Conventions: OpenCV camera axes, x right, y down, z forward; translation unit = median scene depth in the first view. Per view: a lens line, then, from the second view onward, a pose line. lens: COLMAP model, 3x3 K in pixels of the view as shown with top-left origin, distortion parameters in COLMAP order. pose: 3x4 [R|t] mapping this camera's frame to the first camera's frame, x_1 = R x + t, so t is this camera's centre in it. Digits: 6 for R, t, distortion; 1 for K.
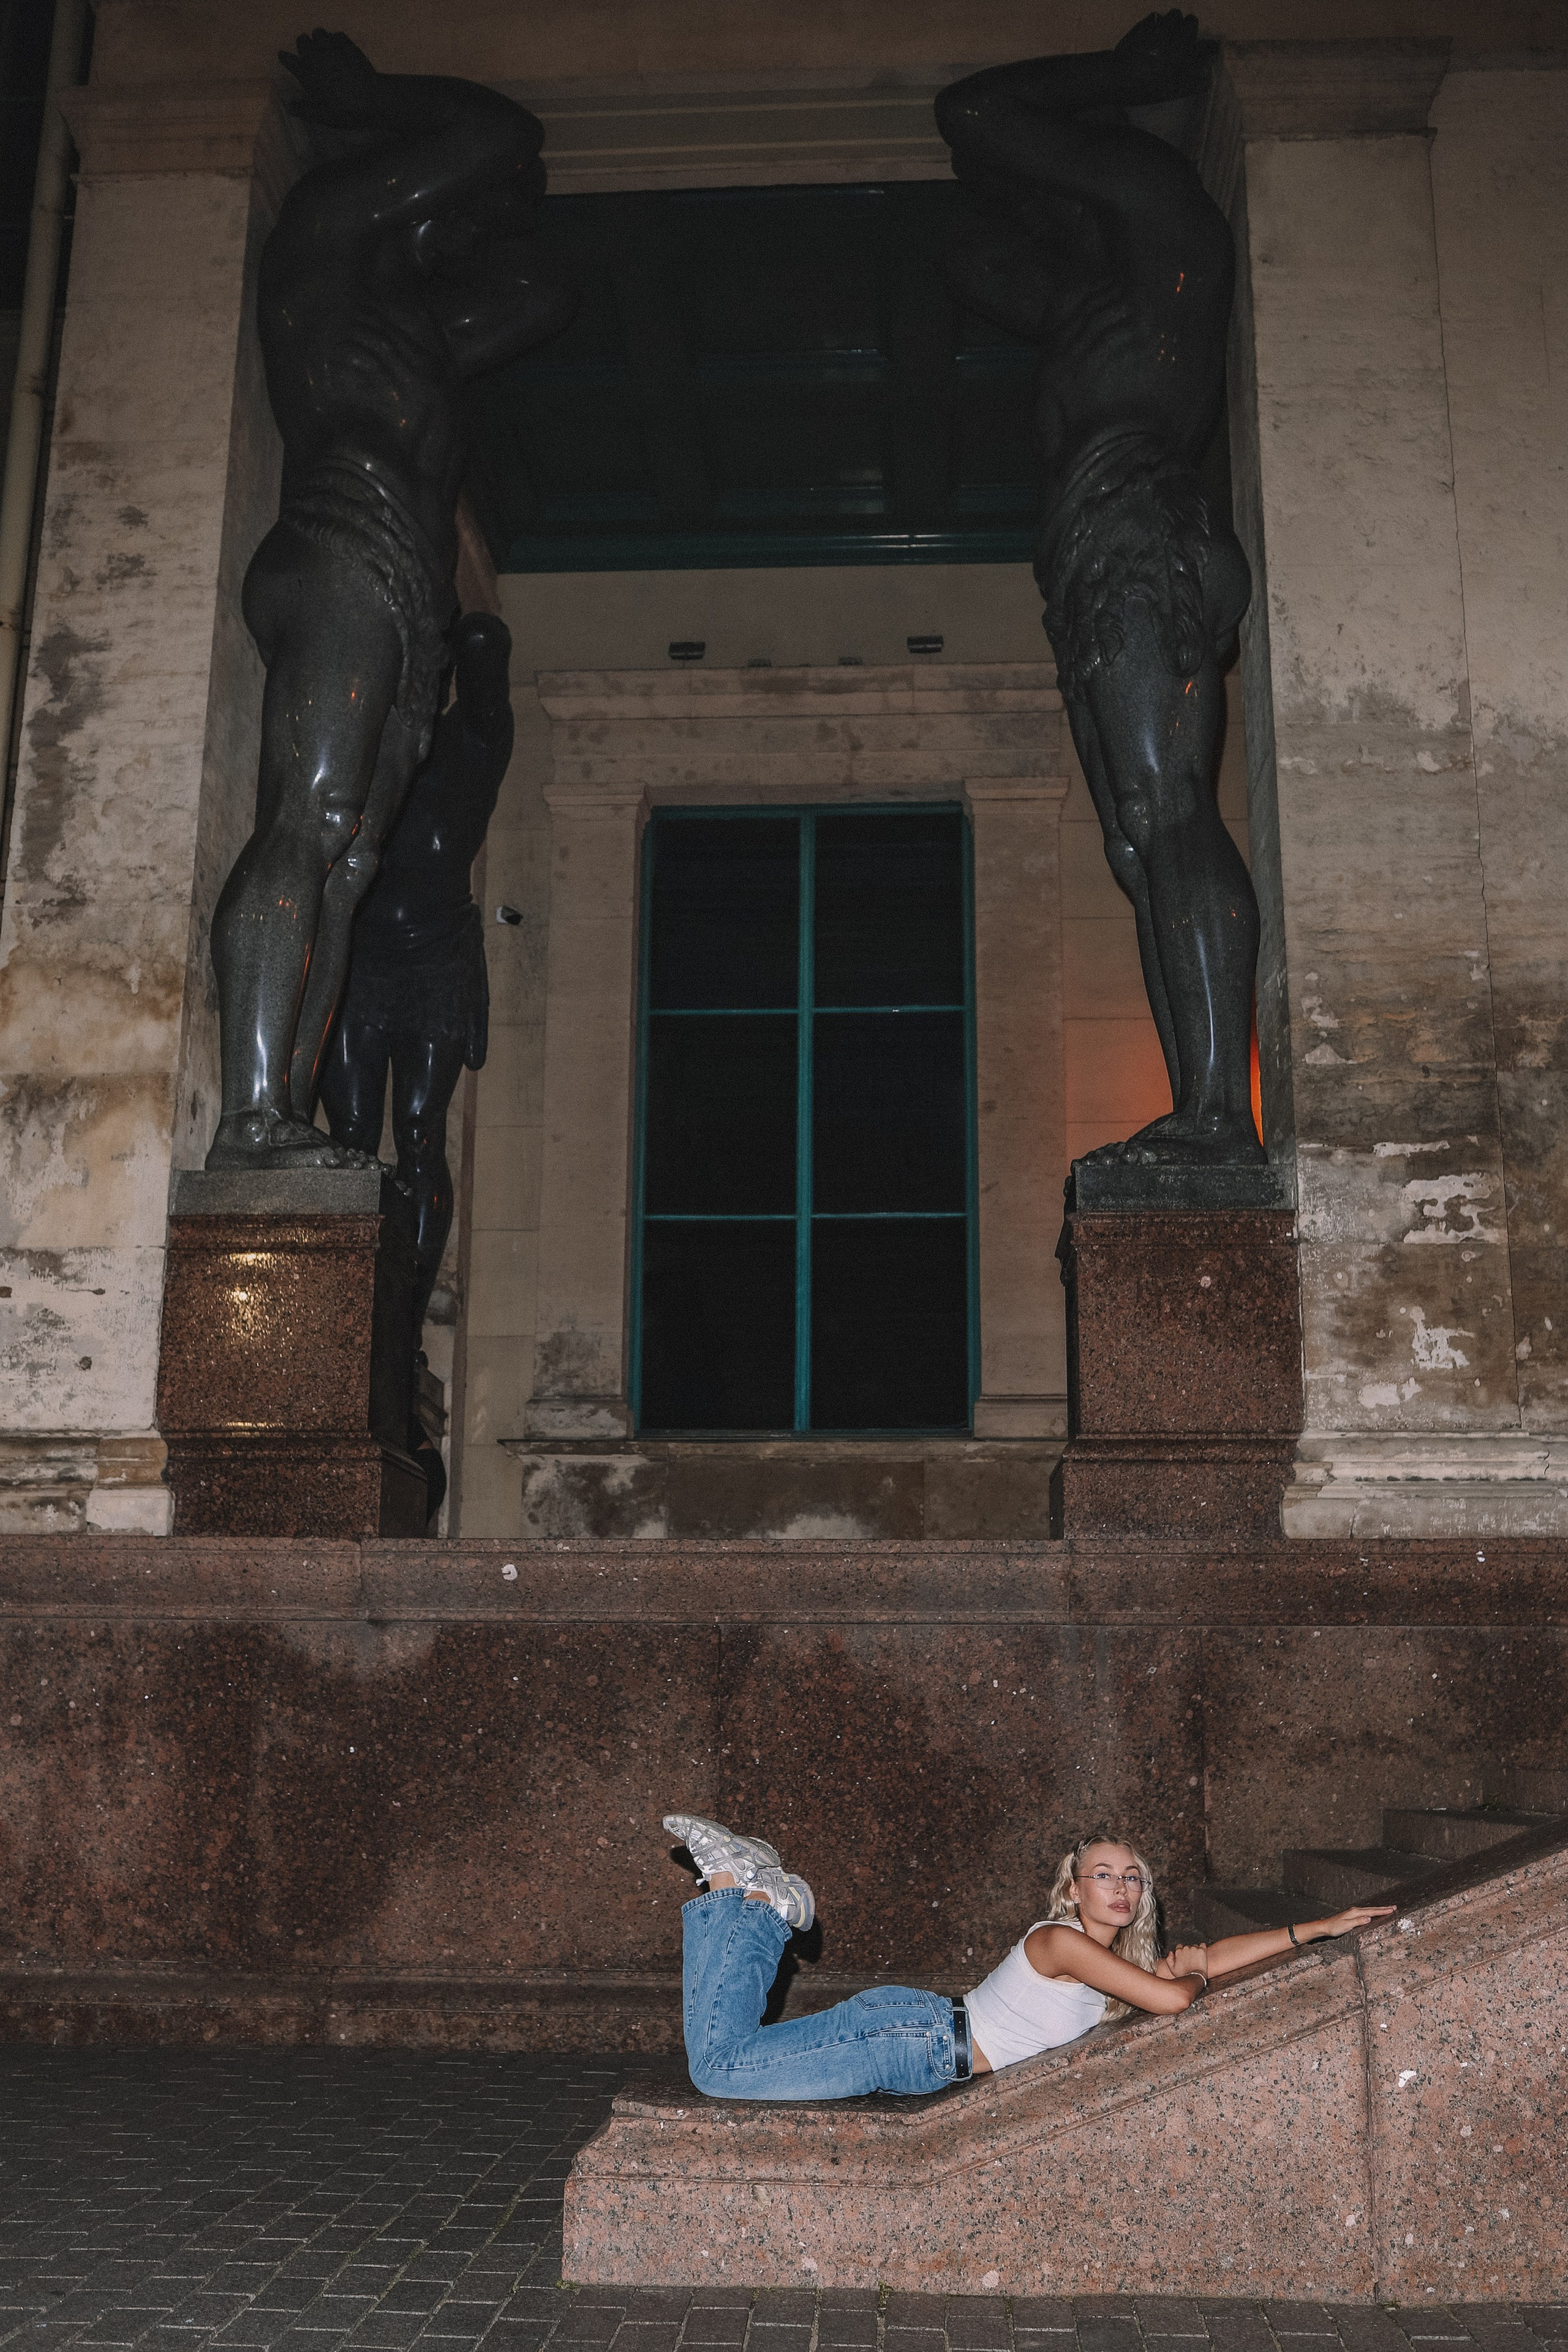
lens RADIAL K [[2468.6, 0, 784.0], [0, 2468.6, 1176.0], [0, 0, 1]] dist [-0.013071, -0.003140]
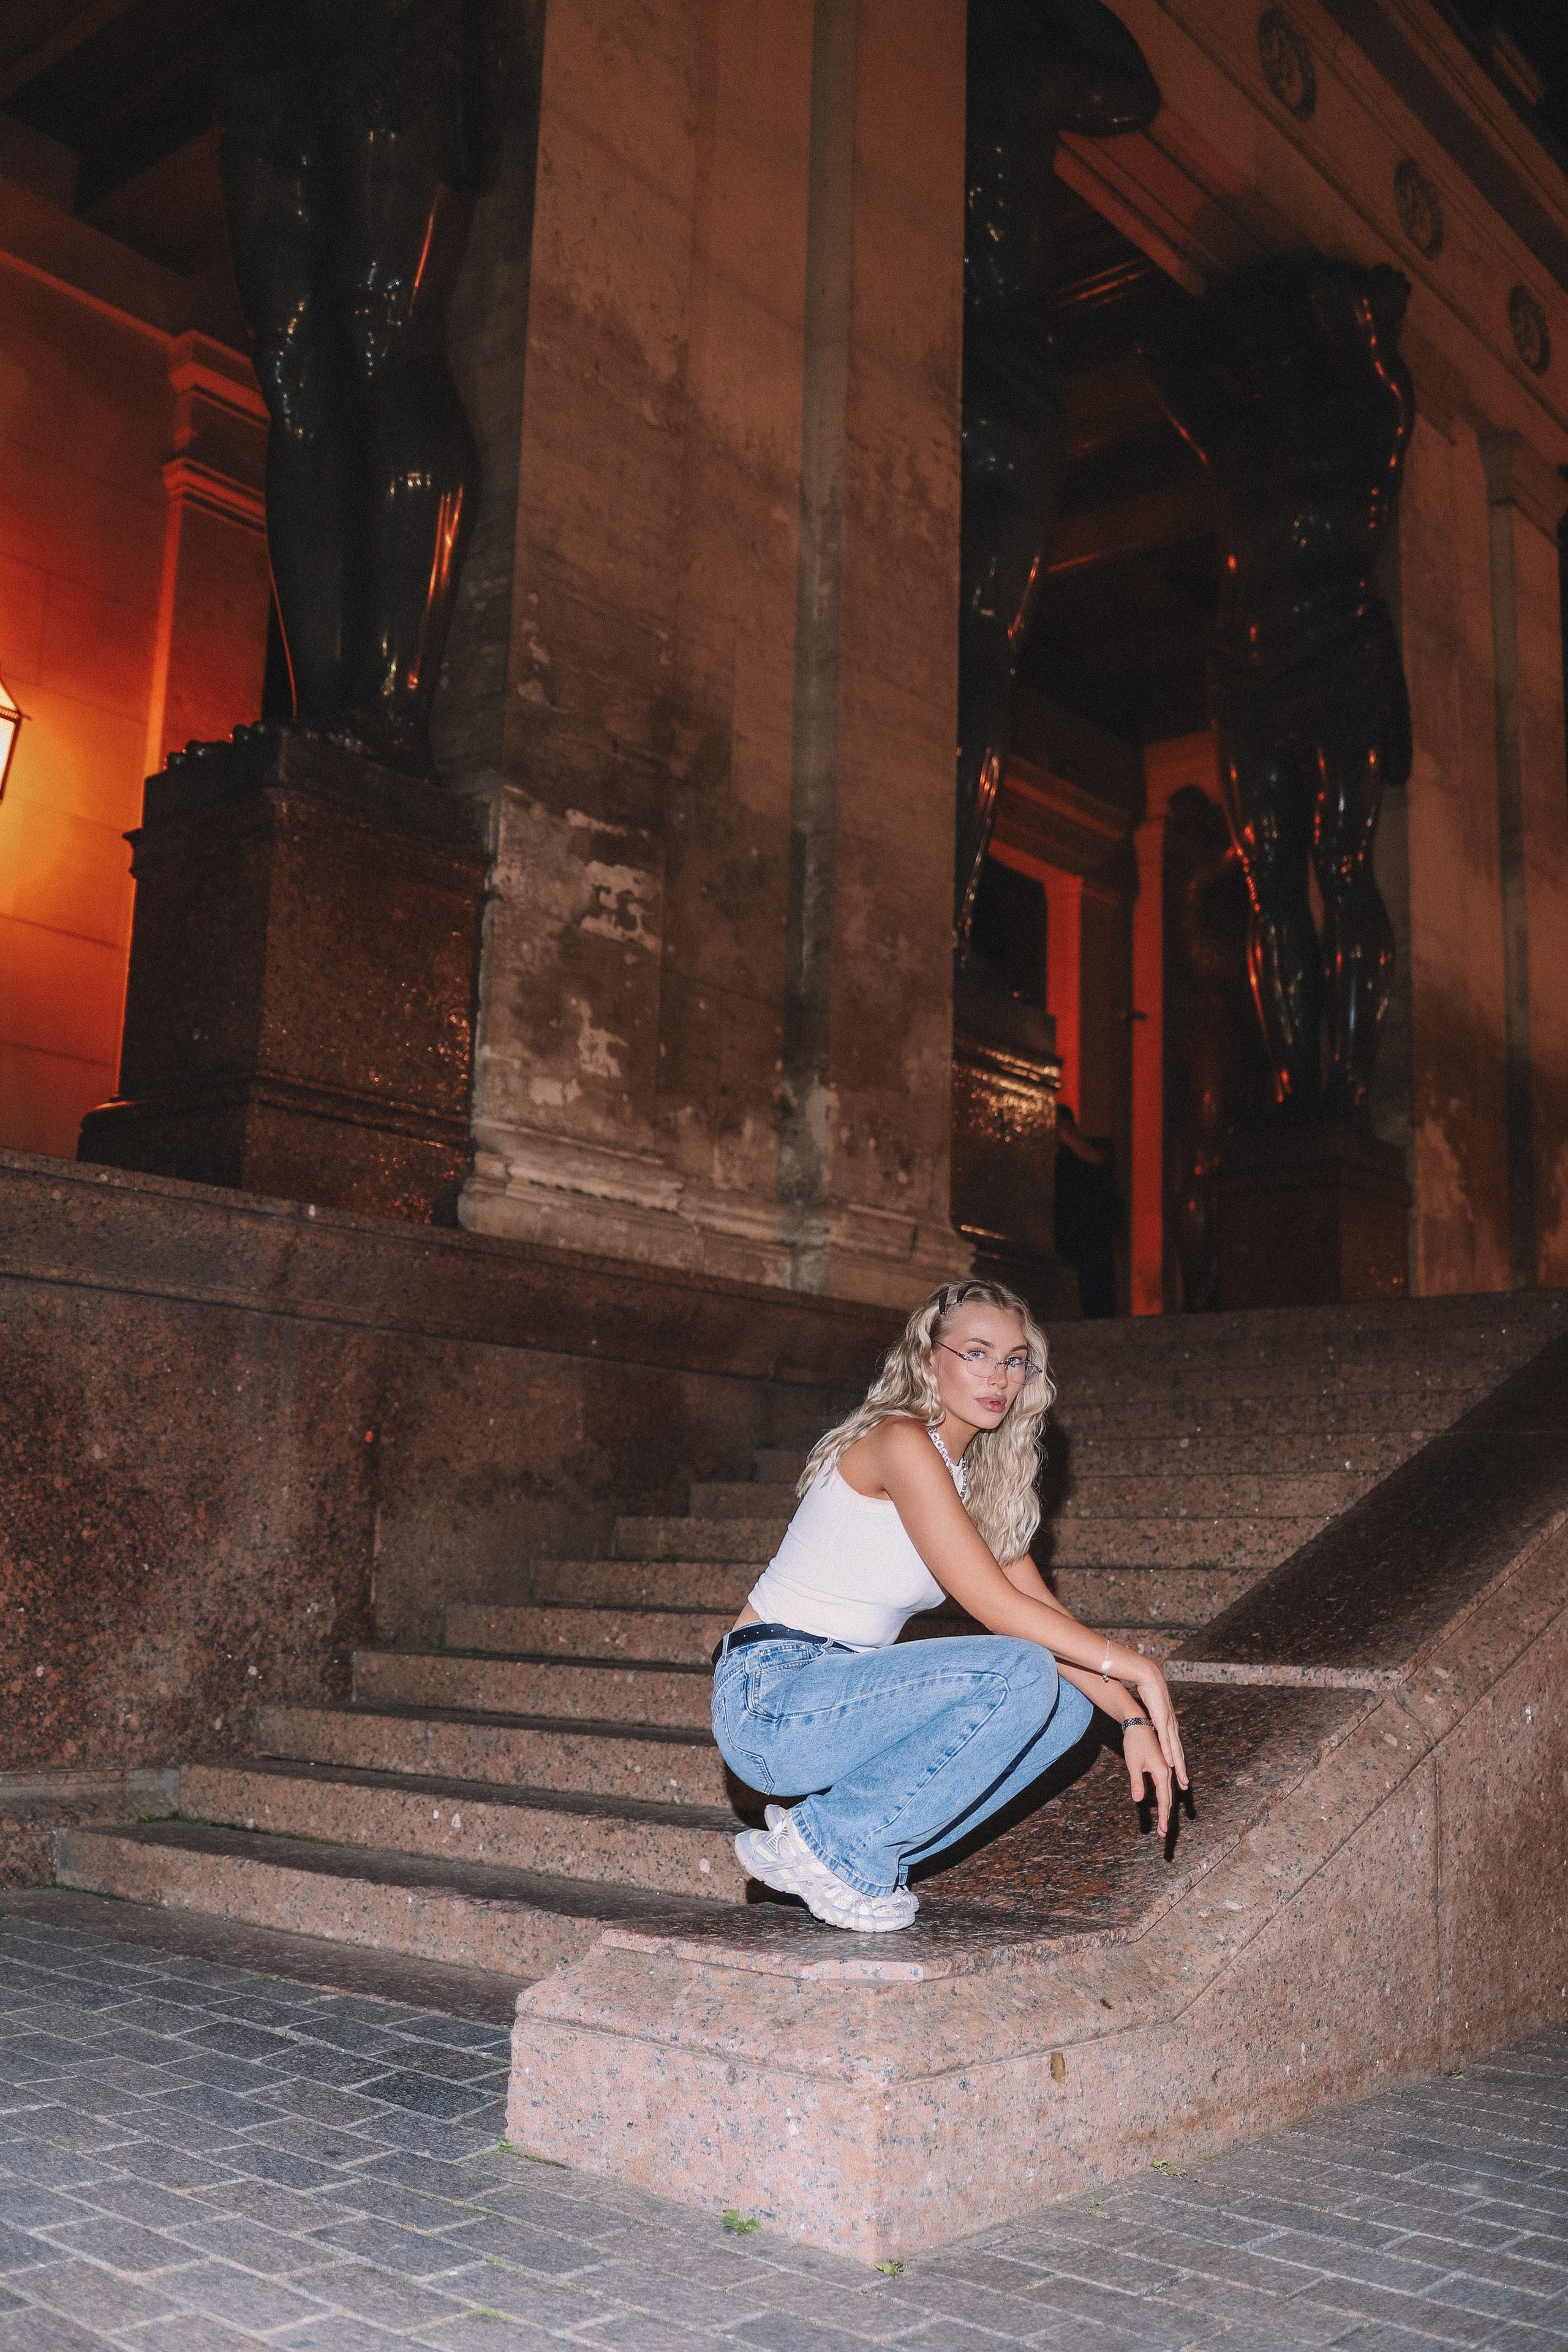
lens RADIAL K [[2344.6, 0, 784.0], [0, 2344.6, 1176.0], [0, 0, 1]] dist [-0.041860, 0.014248]
pose [[0.581049, 0.153762, 0.799212, -0.363620], [-0.207310, 0.977562, -0.037354, 0.131423], [-0.787022, -0.143980, 0.599888, 0.435909]]
